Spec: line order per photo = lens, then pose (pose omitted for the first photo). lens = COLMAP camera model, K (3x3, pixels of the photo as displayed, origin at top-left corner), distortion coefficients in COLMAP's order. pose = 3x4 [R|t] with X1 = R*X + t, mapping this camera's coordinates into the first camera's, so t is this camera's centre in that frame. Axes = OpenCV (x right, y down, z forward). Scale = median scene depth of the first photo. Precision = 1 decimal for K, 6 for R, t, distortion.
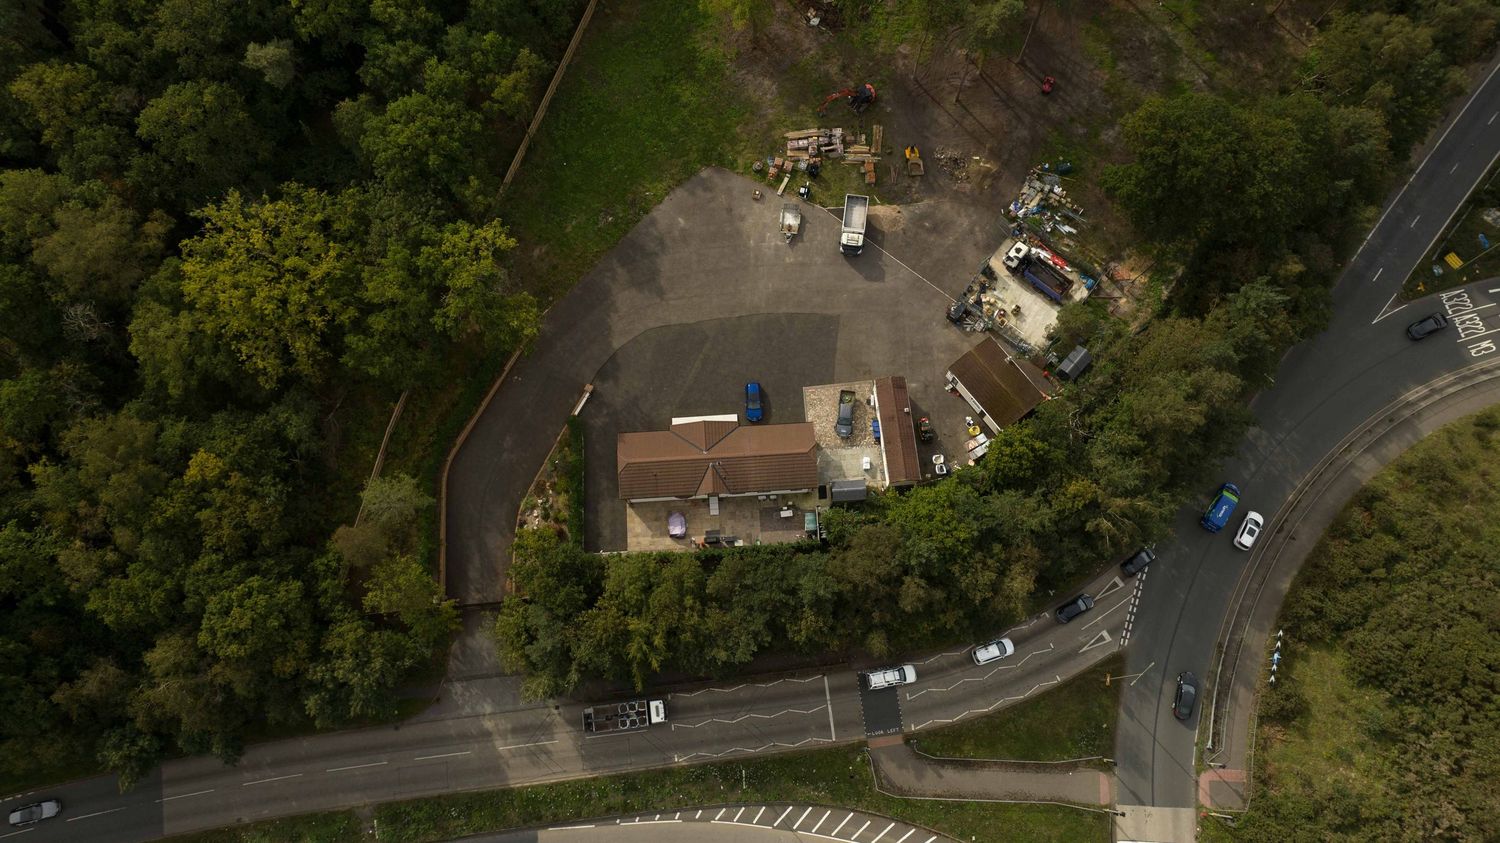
lens RADIAL K [[1054.2, 0, 749.1], [0, 1054.2, 422.3], [0, 0, 1]] dist [-0.026907, 0.013488]
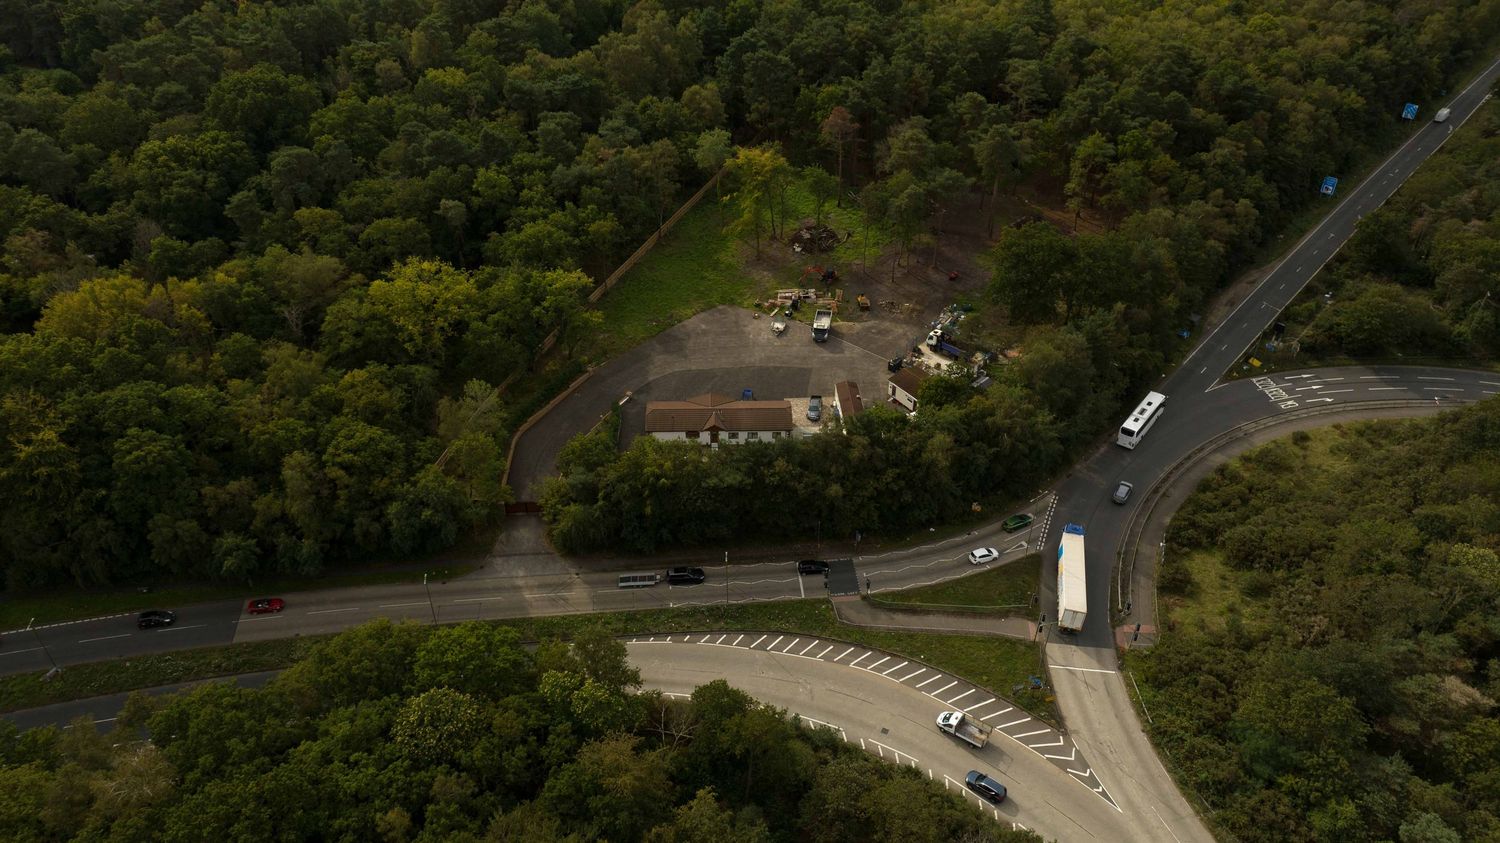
lens RADIAL K [[1054.2, 0, 751.2], [0, 1054.2, 421.1], [0, 0, 1]] dist [-0.026907, 0.013488]
pose [[0.999326, 0.021077, -0.030068, 0.049526], [-0.034967, 0.796187, -0.604040, 0.811737], [0.011208, 0.604684, 0.796387, -0.075650]]
